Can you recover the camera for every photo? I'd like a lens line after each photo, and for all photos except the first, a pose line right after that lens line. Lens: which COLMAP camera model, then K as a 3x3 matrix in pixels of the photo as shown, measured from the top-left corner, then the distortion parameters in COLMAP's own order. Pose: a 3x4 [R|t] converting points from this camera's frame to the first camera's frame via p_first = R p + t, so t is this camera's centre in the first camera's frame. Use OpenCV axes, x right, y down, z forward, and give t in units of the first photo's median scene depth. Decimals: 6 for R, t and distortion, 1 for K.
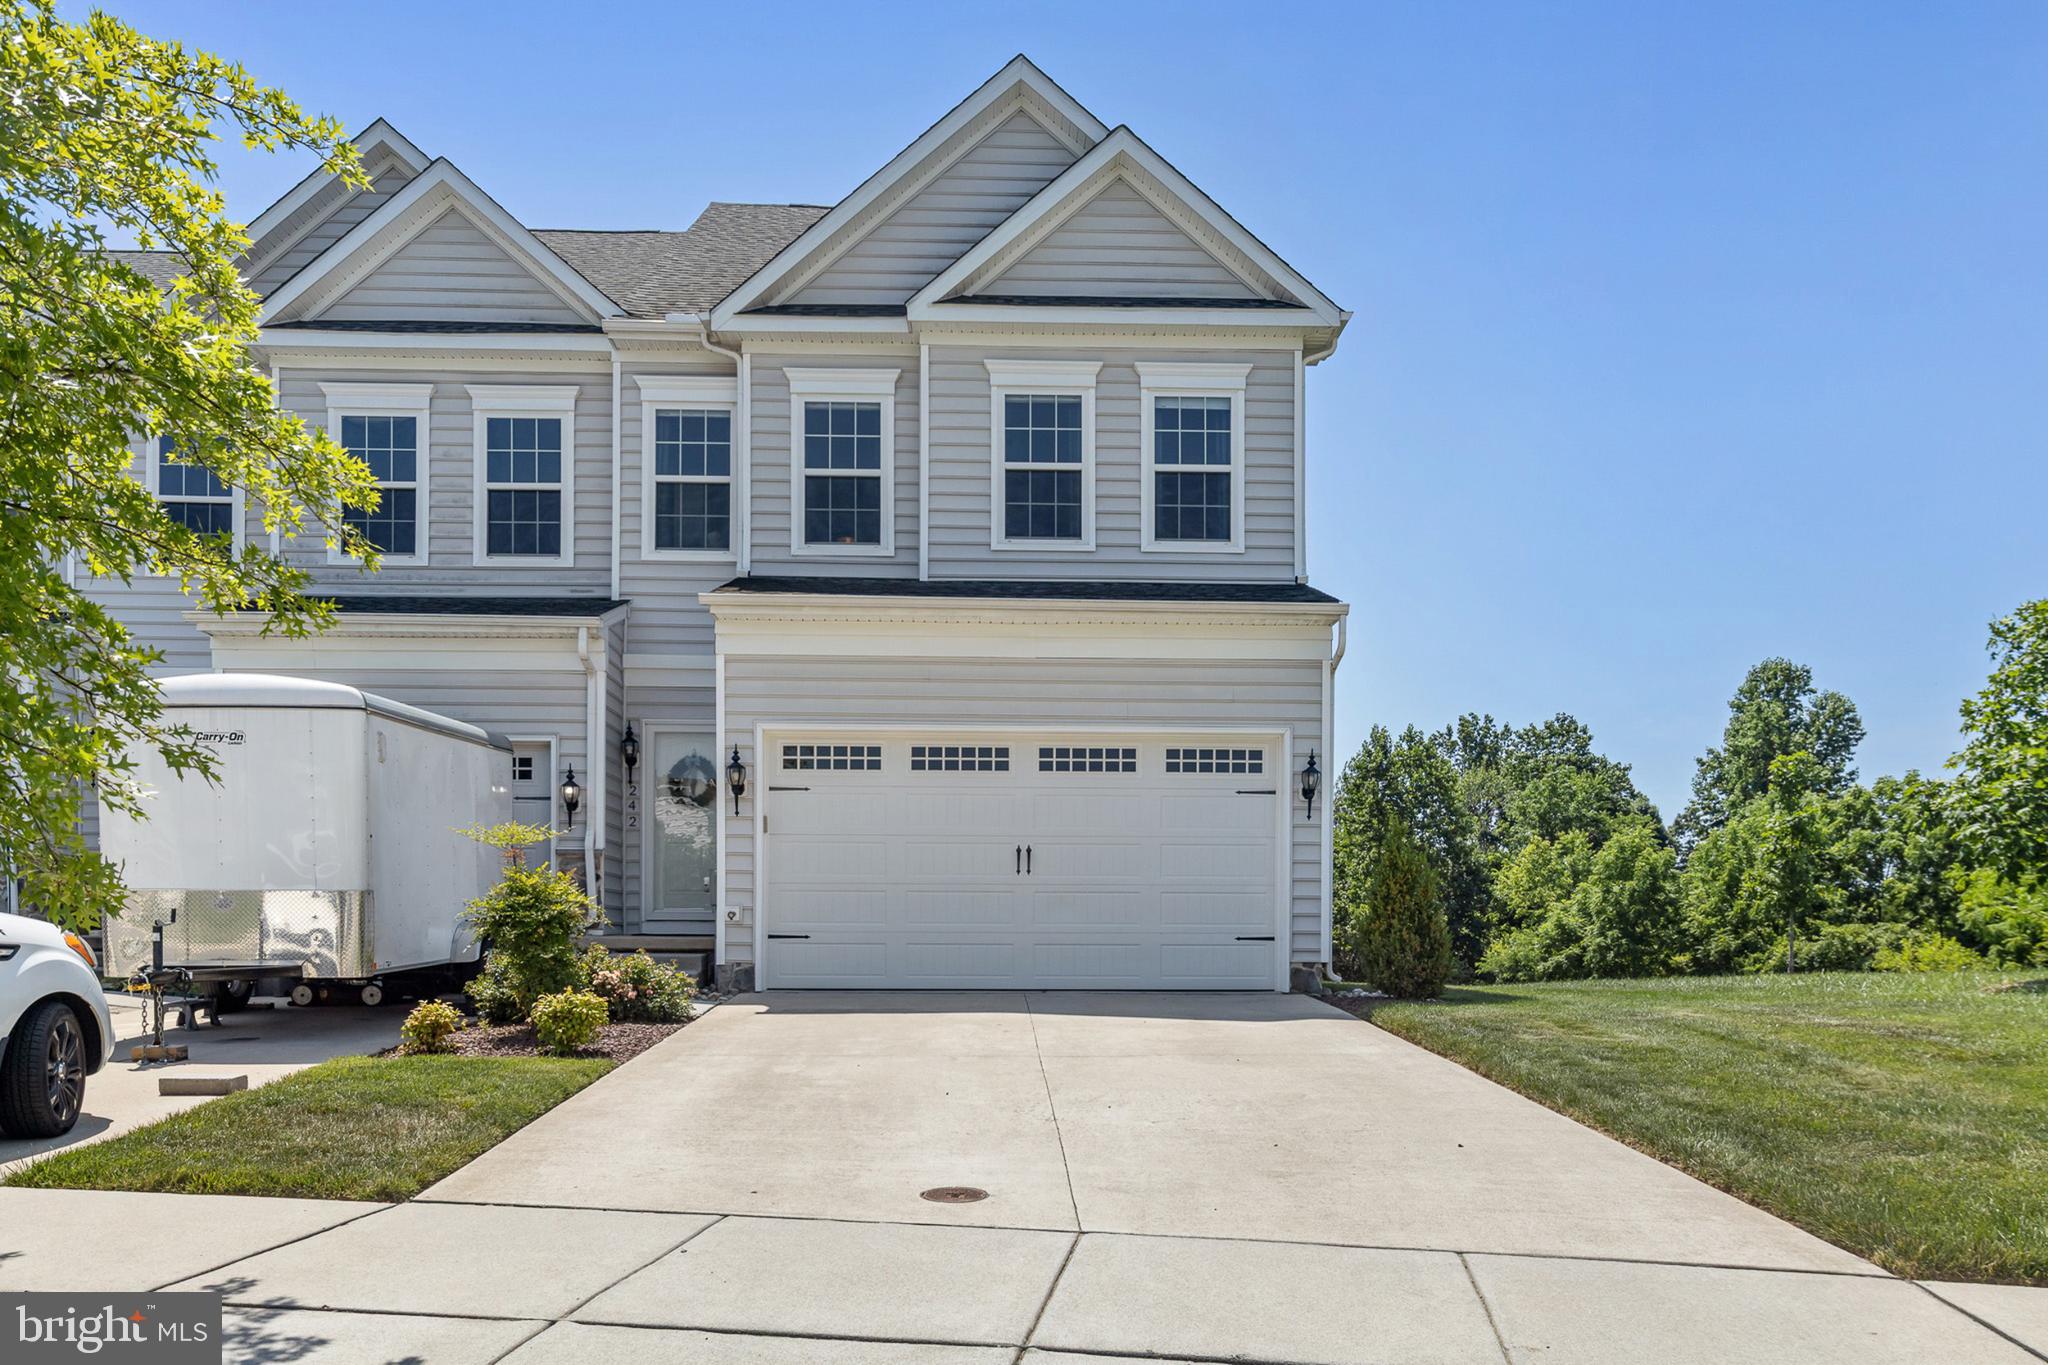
lens RADIAL K [[1499.8, 0, 955.8], [0, 1499.8, 911.7], [0, 0, 1]] dist [0.036202, -0.034039]
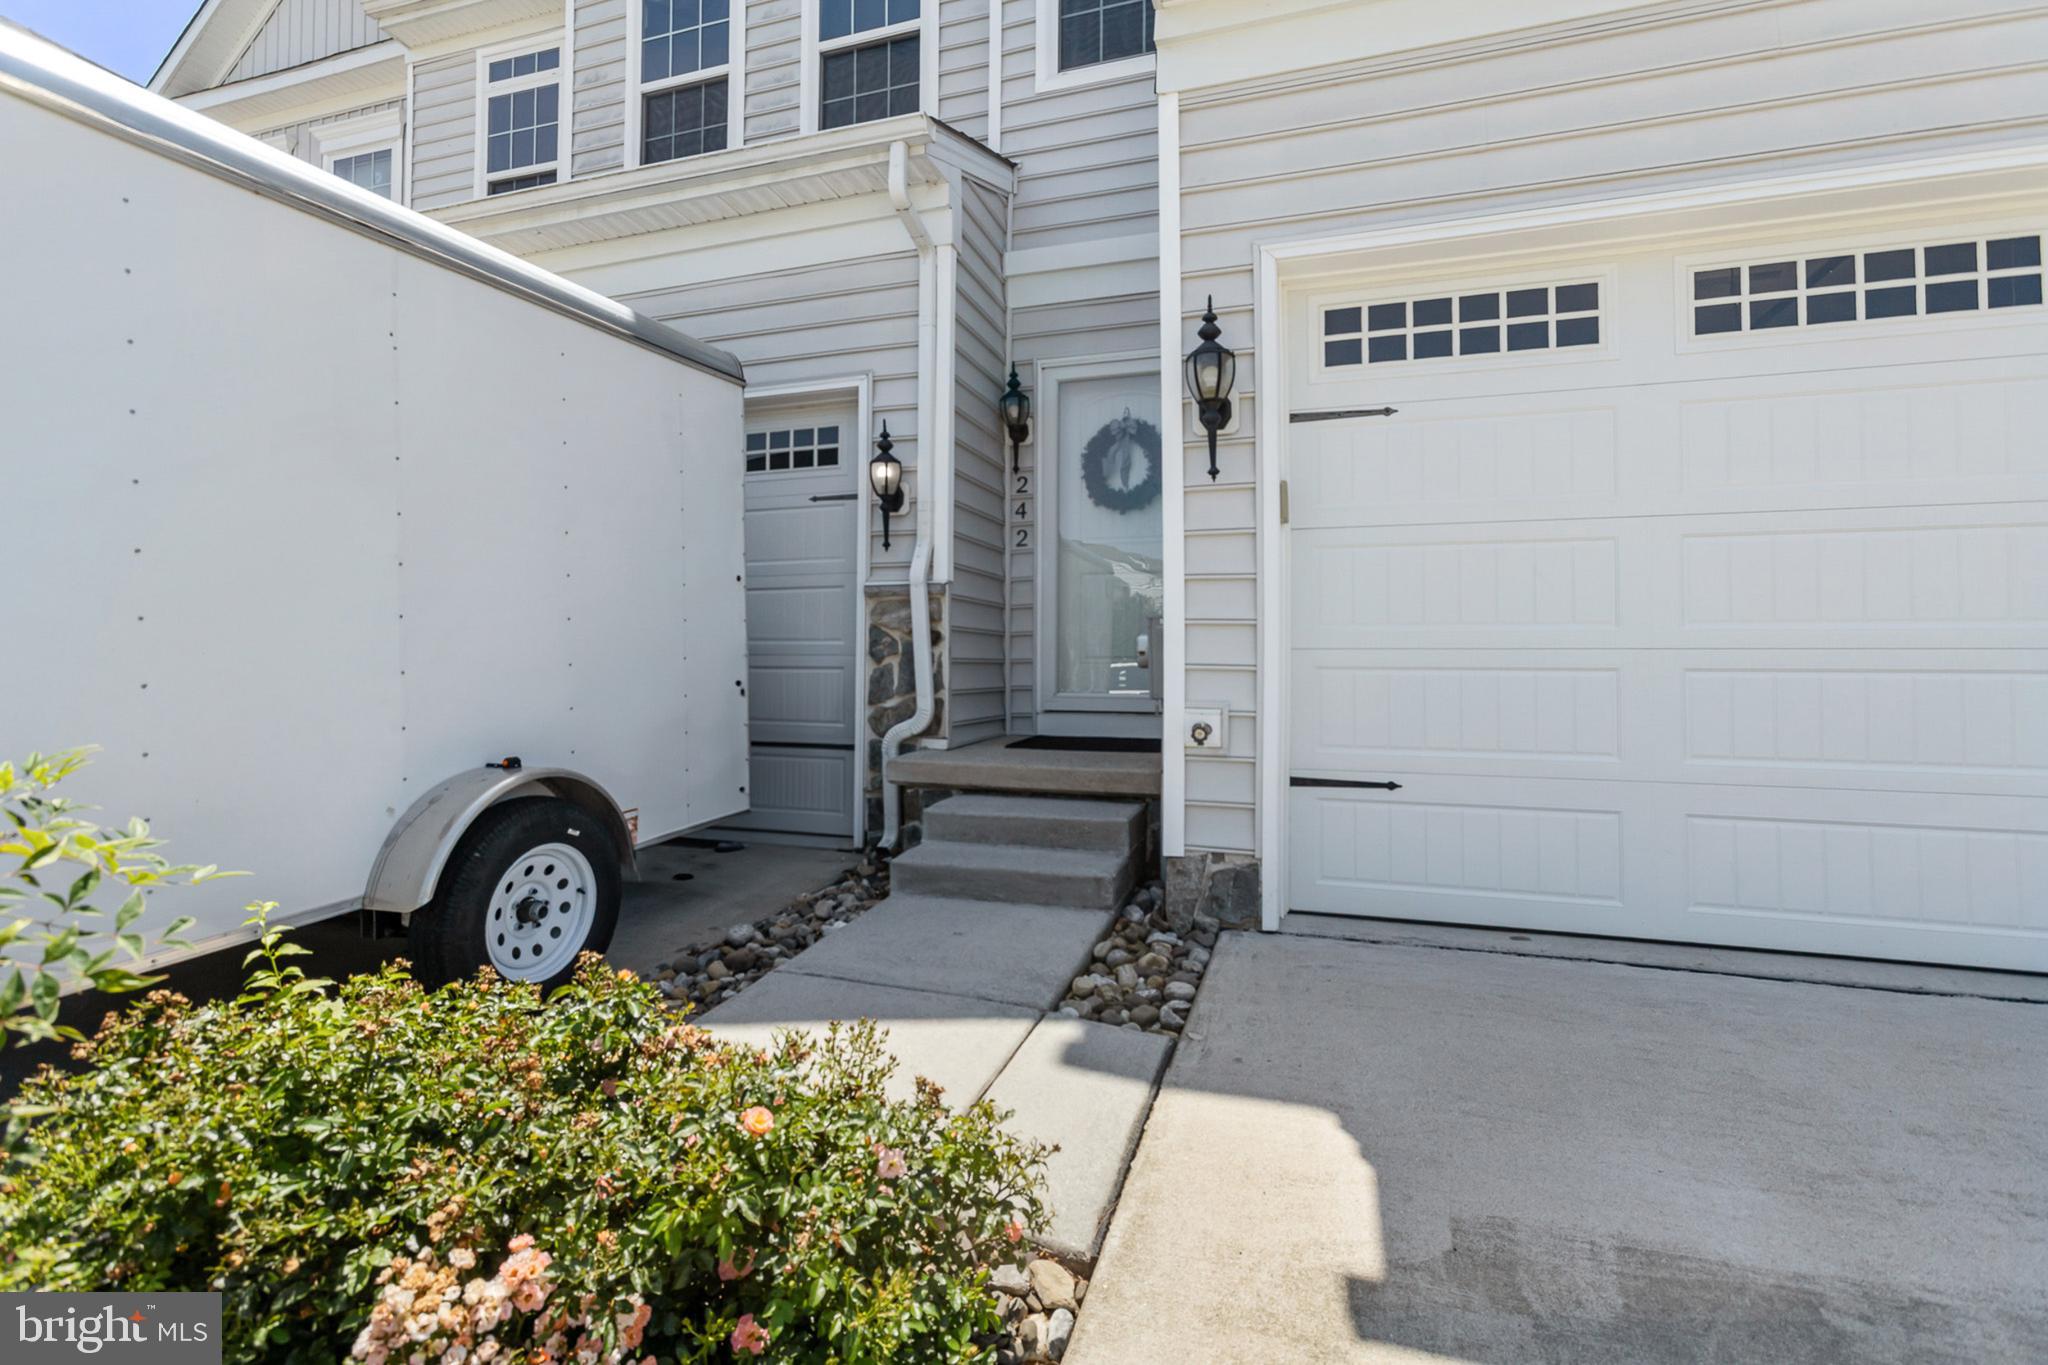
lens RADIAL K [[913.5, 0, 1024.4], [0, 913.5, 633.5], [0, 0, 1]] dist [-0.002049, 0.002615]
pose [[0.948398, -0.010826, -0.316898, -0.115007], [0.005736, 0.999839, -0.016991, -0.019479], [0.317031, 0.014297, 0.948307, 0.744007]]
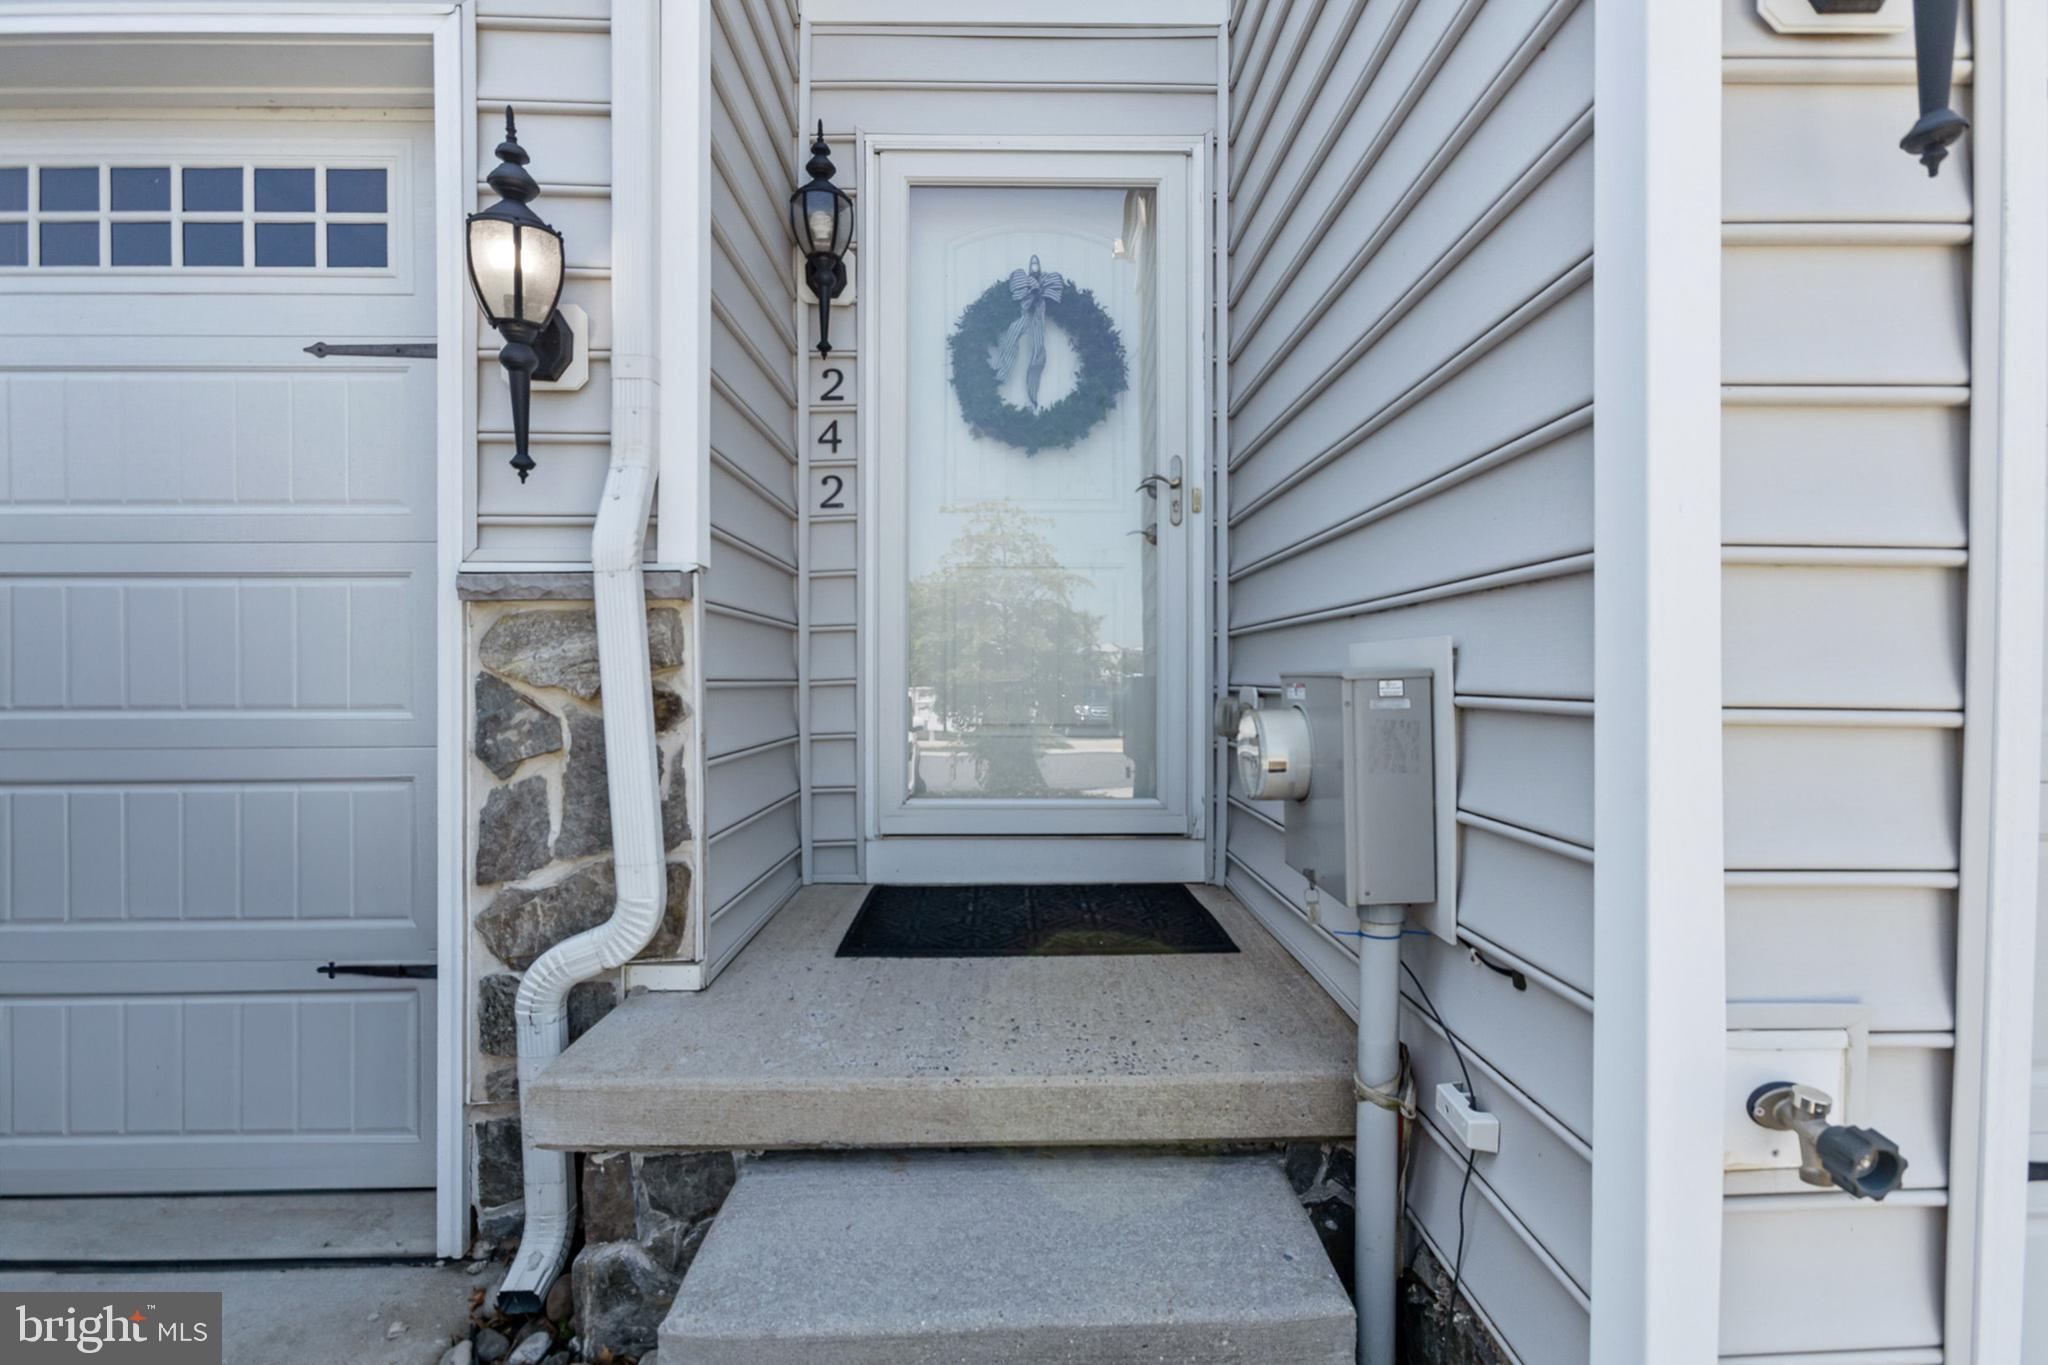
lens RADIAL K [[913.5, 0, 1030.7], [0, 913.5, 678.6], [0, 0, 1]] dist [-0.002049, 0.002615]
pose [[0.999876, -0.005108, 0.014927, -0.200343], [0.004786, 0.999757, 0.021510, -0.030702], [-0.015033, -0.021436, 0.999657, 0.916705]]
